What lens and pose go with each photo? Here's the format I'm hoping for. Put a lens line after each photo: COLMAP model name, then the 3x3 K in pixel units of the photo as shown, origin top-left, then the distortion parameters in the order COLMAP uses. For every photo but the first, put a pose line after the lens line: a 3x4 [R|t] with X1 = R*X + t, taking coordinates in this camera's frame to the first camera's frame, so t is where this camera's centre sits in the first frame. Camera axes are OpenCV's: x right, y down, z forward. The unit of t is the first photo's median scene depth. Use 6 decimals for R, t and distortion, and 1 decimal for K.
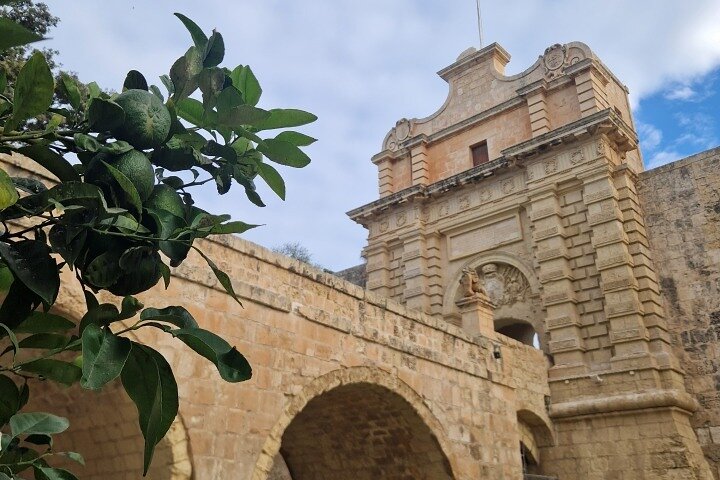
lens RADIAL K [[606.5, 0, 362.1], [0, 606.5, 233.9], [0, 0, 1]] dist [-0.043854, 0.003046]
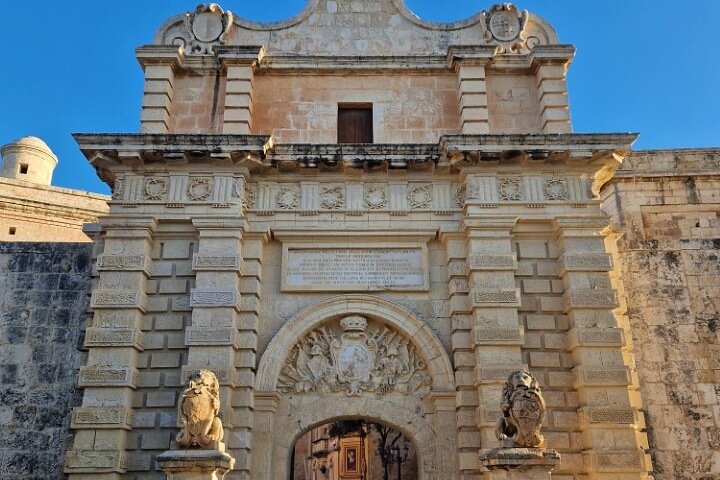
lens RADIAL K [[646.6, 0, 359.1], [0, 646.6, 258.9], [0, 0, 1]] dist [0.072514, -0.019823]
pose [[0.751845, 0.236544, 0.615448, -0.174407], [-0.272532, 0.961450, -0.036596, 0.020038], [-0.600379, -0.140215, 0.787327, 0.517109]]
